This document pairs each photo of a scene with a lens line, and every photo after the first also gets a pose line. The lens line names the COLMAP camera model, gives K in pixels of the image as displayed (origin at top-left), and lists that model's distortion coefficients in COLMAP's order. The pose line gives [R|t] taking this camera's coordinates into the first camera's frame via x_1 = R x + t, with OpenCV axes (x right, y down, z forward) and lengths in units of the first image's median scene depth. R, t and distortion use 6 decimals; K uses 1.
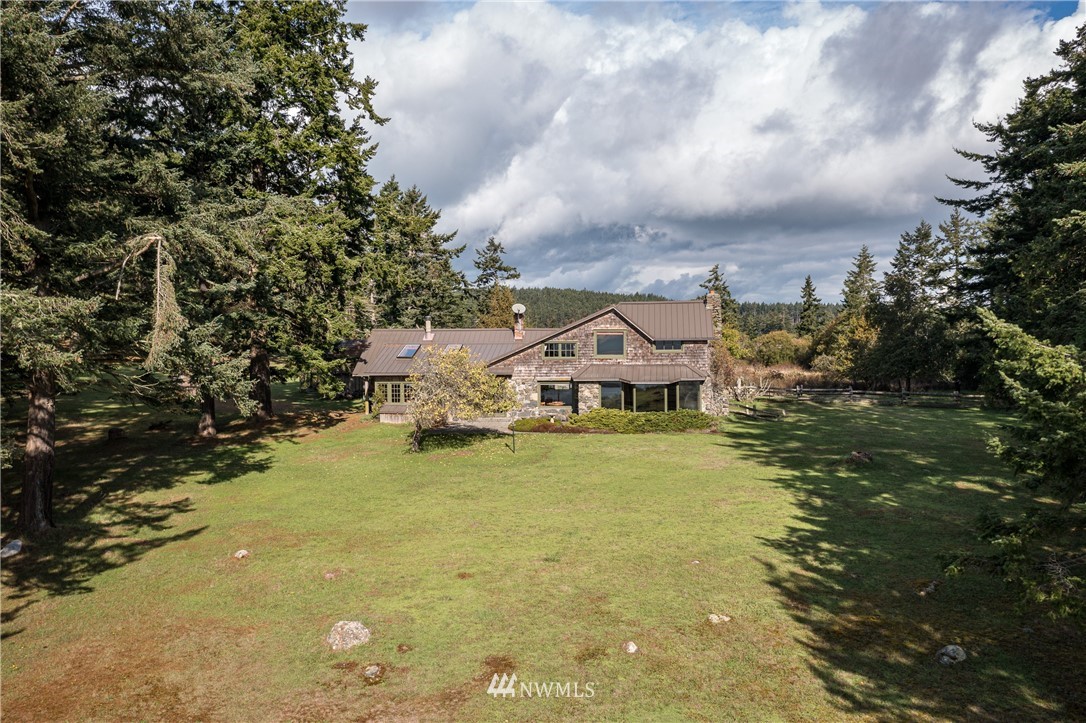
lens RADIAL K [[871.7, 0, 543.0], [0, 871.7, 361.5], [0, 0, 1]] dist [0.009380, 0.006644]
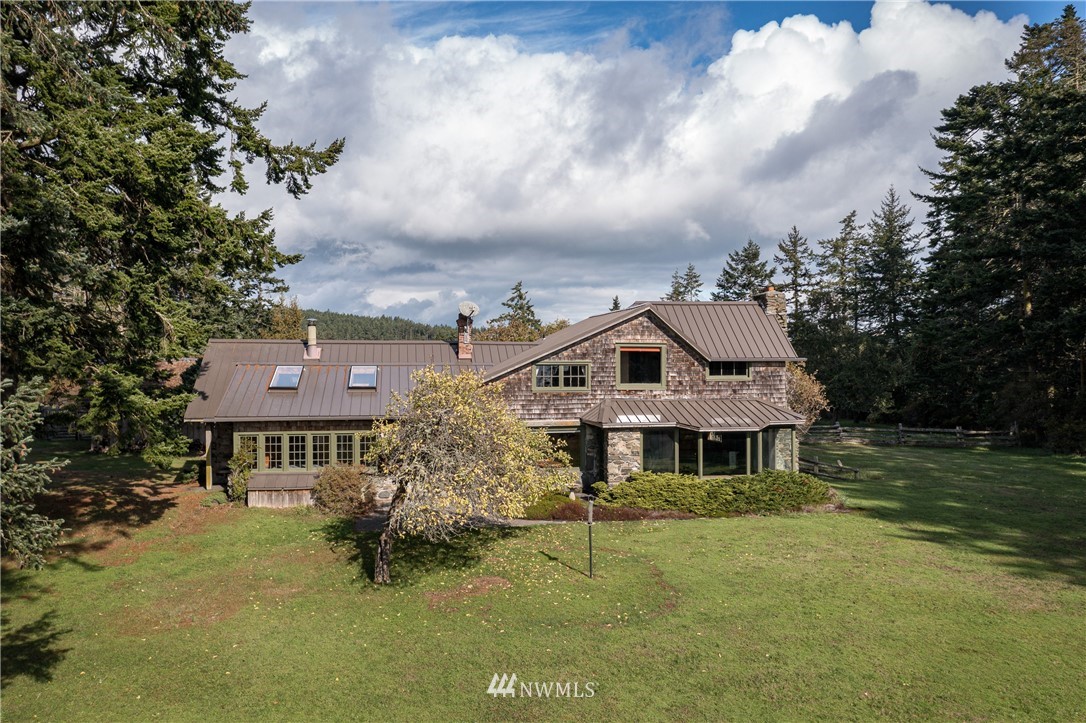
lens RADIAL K [[871.7, 0, 543.0], [0, 871.7, 361.5], [0, 0, 1]] dist [0.009380, 0.006644]
pose [[0.956447, 0.006171, 0.291839, -0.170936], [0.001886, 0.999625, -0.027315, -0.006473], [-0.291898, 0.026676, 0.956077, 0.420377]]
